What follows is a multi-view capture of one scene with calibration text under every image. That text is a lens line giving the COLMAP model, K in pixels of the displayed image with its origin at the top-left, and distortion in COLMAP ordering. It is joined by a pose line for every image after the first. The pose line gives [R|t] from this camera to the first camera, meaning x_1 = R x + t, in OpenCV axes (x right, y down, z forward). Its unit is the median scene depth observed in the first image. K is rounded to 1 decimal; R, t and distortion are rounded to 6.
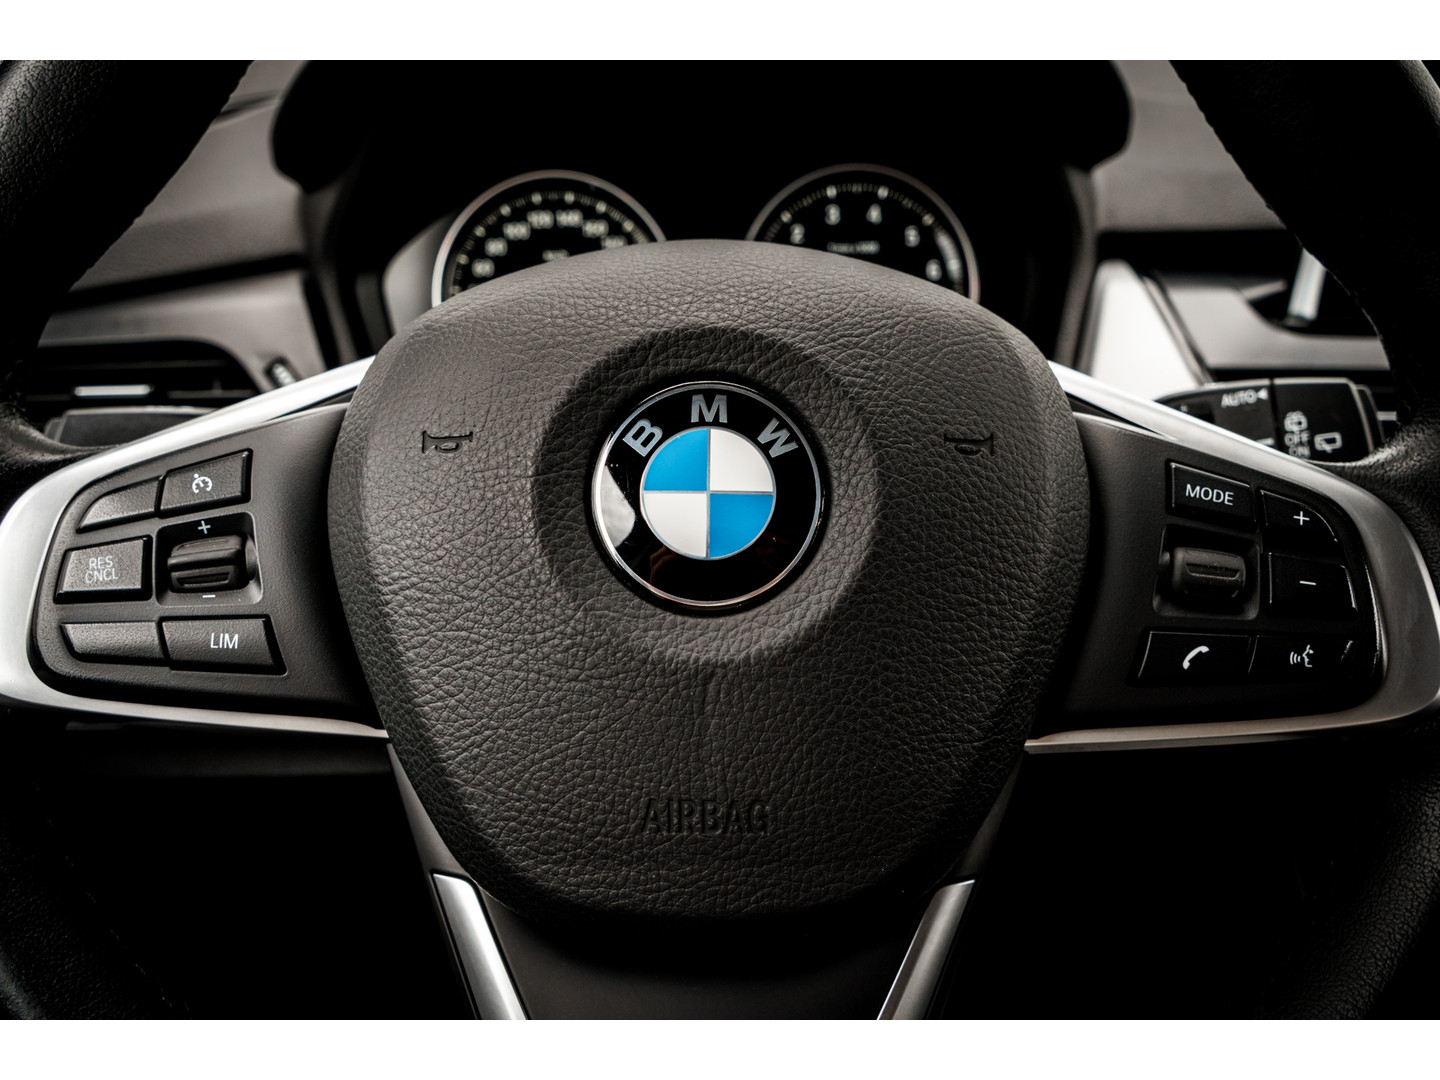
lens RADIAL K [[1300.8, 0, 670.6], [0, 1300.8, 543.9], [0, 0, 1]] dist [0.051924, -0.002688]
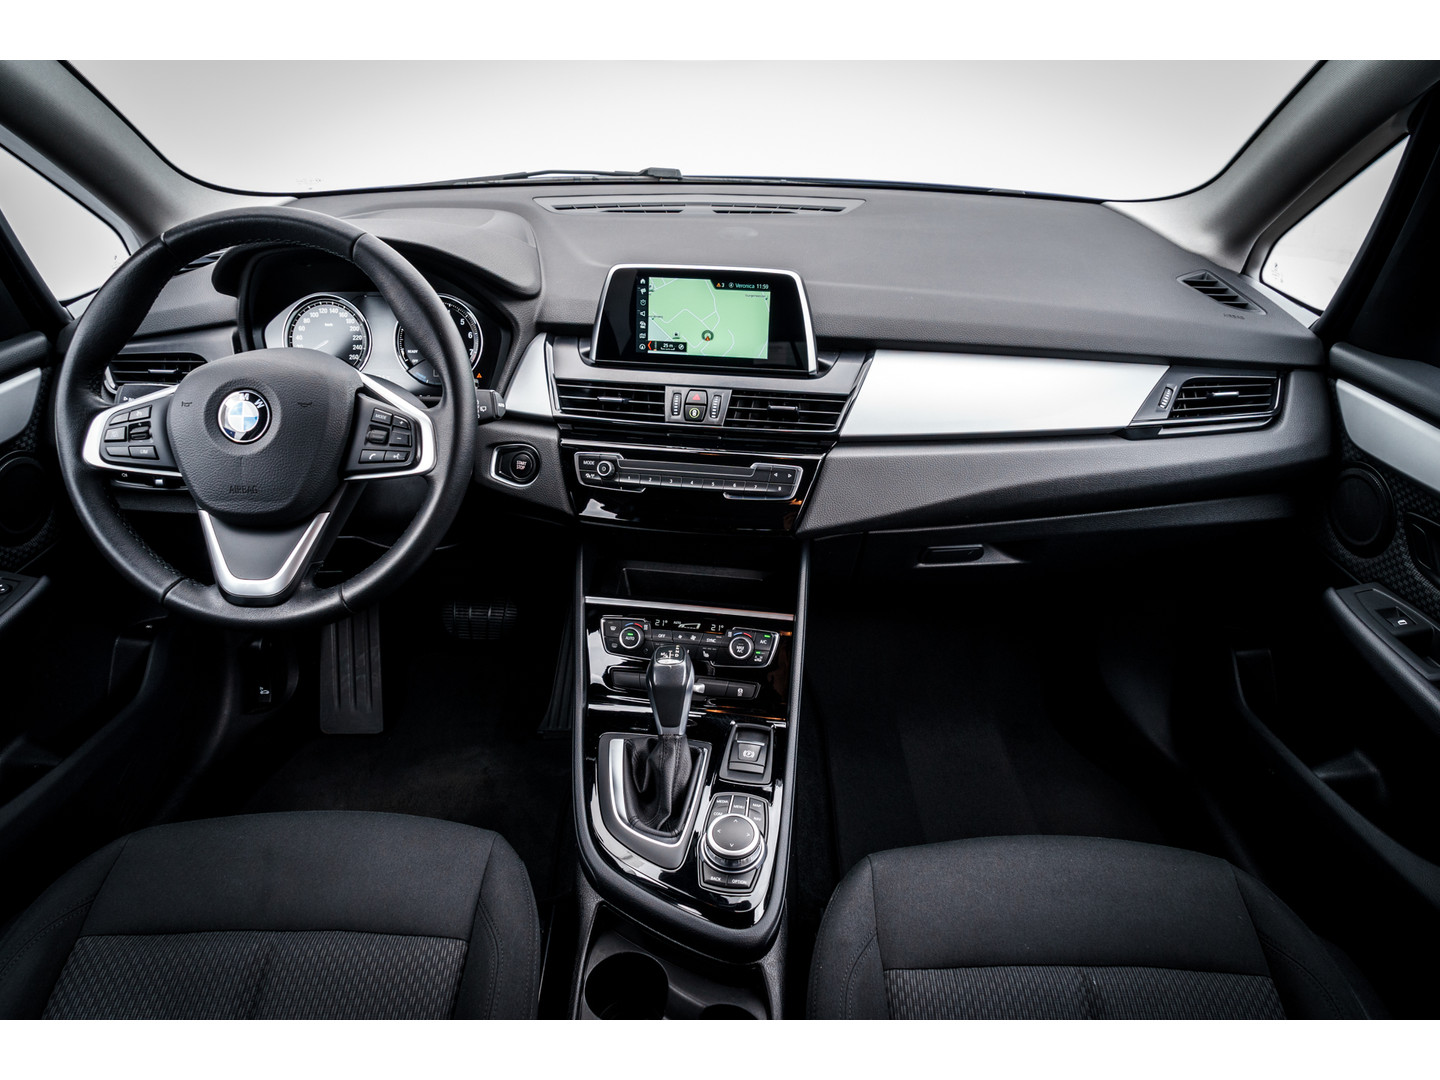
lens RADIAL K [[944.9, 0, 712.4], [0, 944.9, 535.0], [0, 0, 1]] dist [-0.007947, 0.001396]
pose [[0.999861, 0.006228, -0.015495, 1.488725], [-0.004753, 0.995611, 0.093464, 0.048773], [0.016009, -0.093378, 0.995502, -1.942018]]
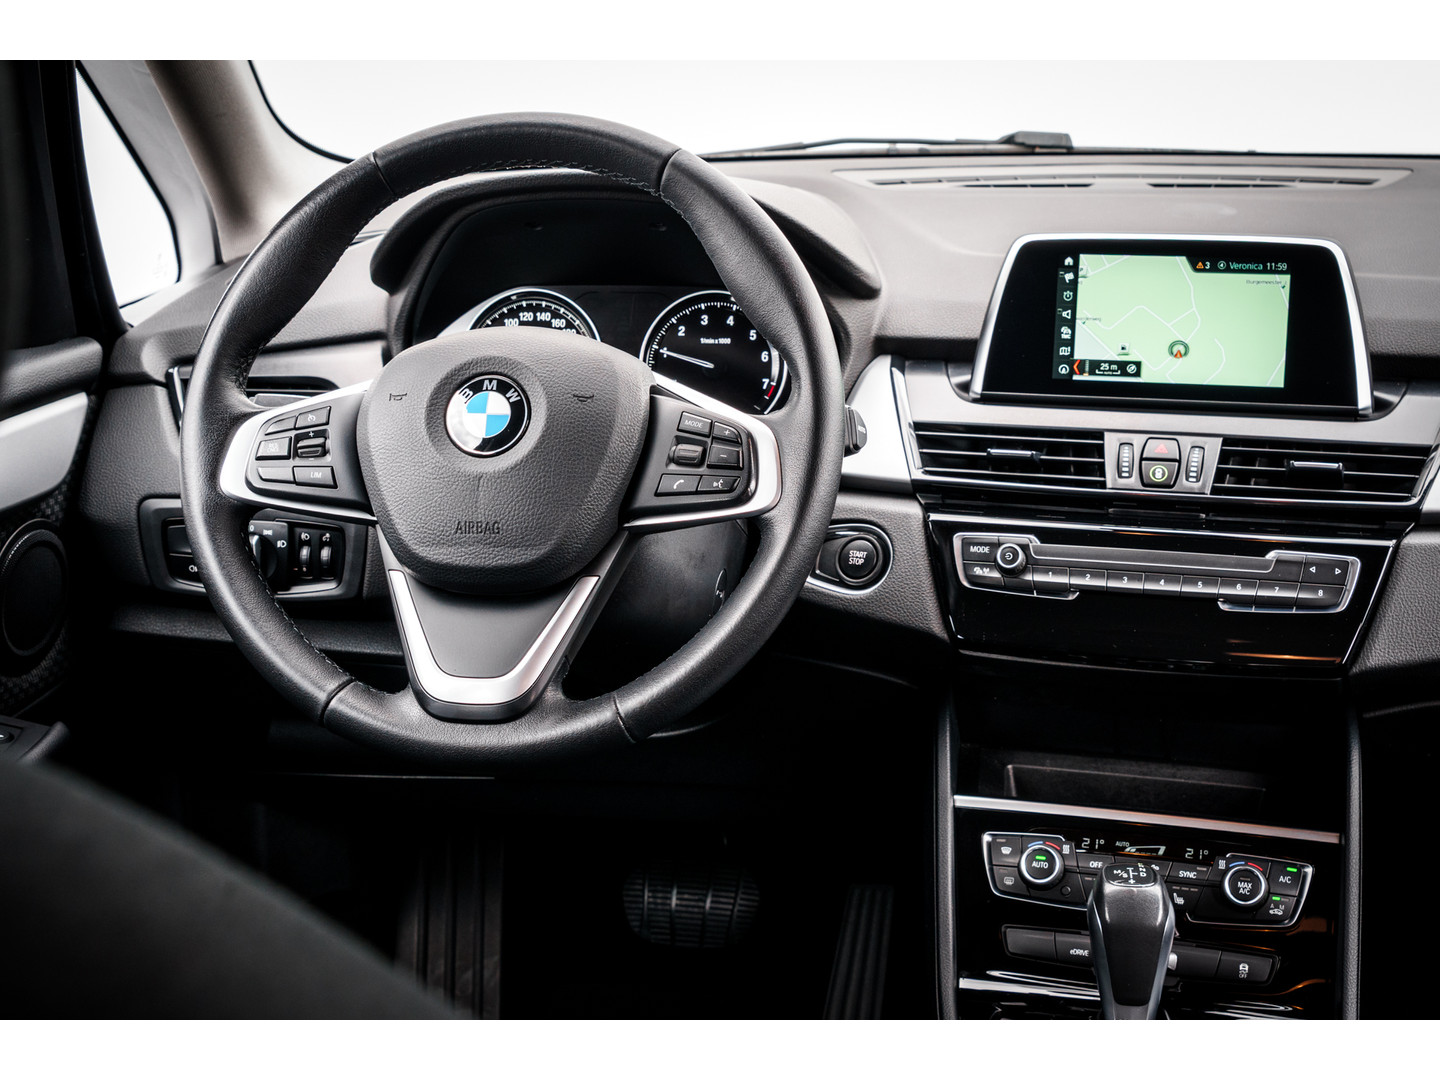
lens RADIAL K [[1894.9, 0, 757.9], [0, 1894.9, 555.1], [0, 0, 1]] dist [0.020391, 0.000000]
pose [[0.991779, 0.019428, -0.126481, 1.003997], [-0.034180, 0.992715, -0.115538, 0.632771], [0.123315, 0.118911, 0.985218, -2.572337]]
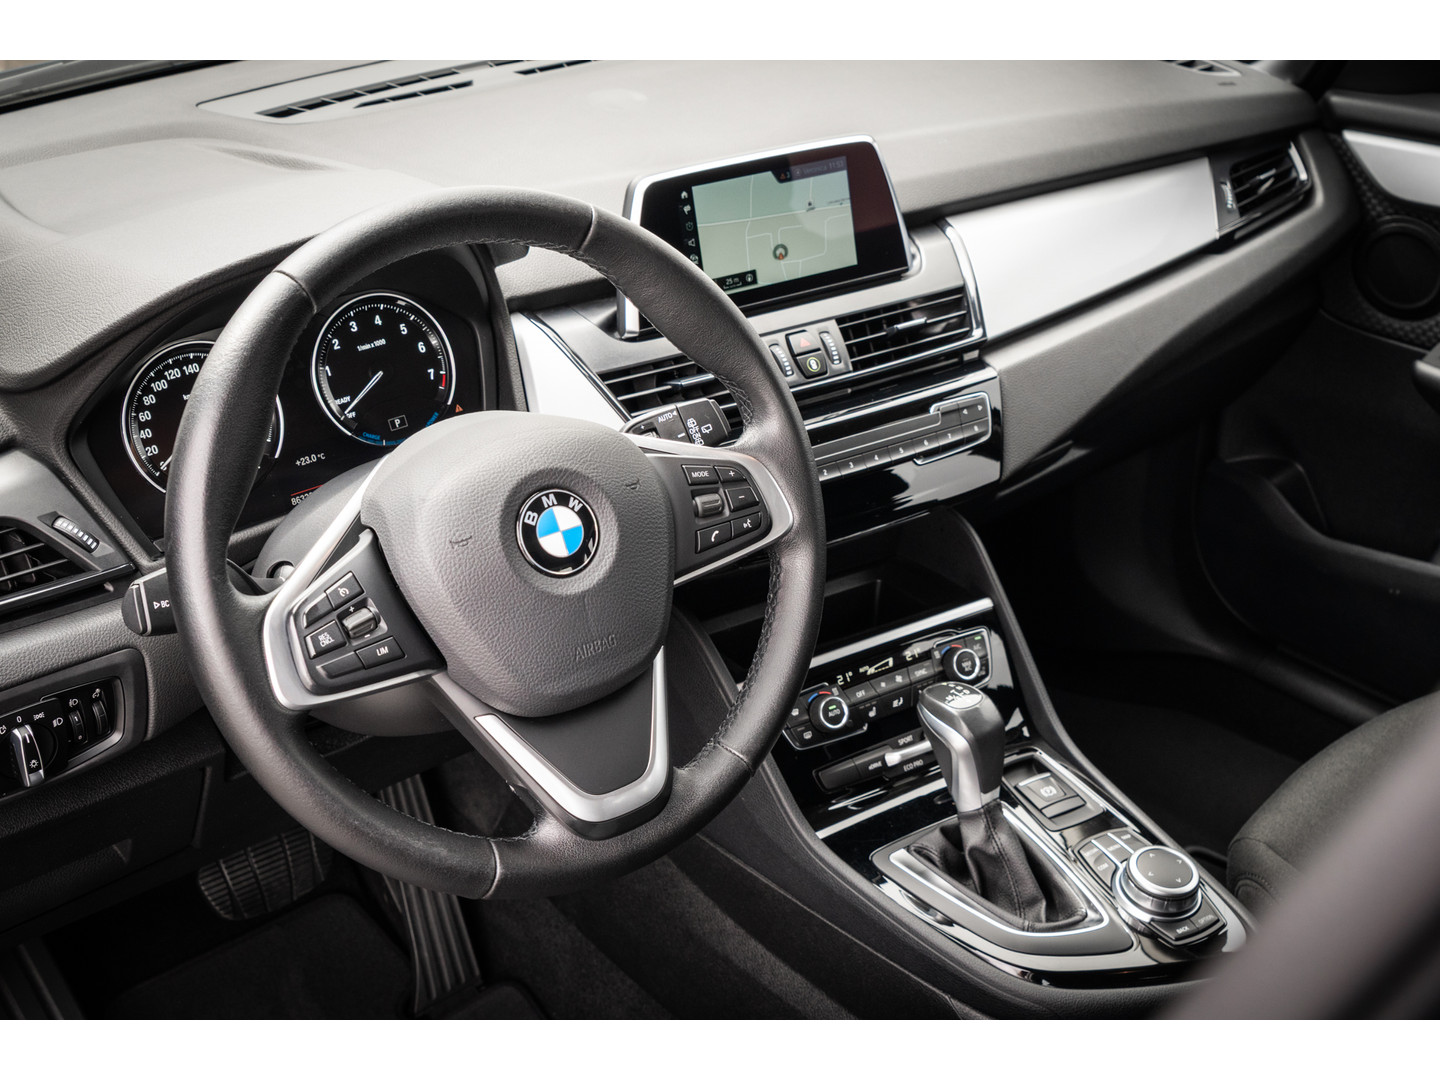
lens RADIAL K [[1803.8, 0, 722.6], [0, 1803.8, 536.9], [0, 0, 1]] dist [0.004975, 0.000000]
pose [[0.781797, -0.313002, 0.539280, -1.550191], [0.267650, 0.949604, 0.163144, -0.491396], [-0.563167, 0.016793, 0.826172, -2.036867]]
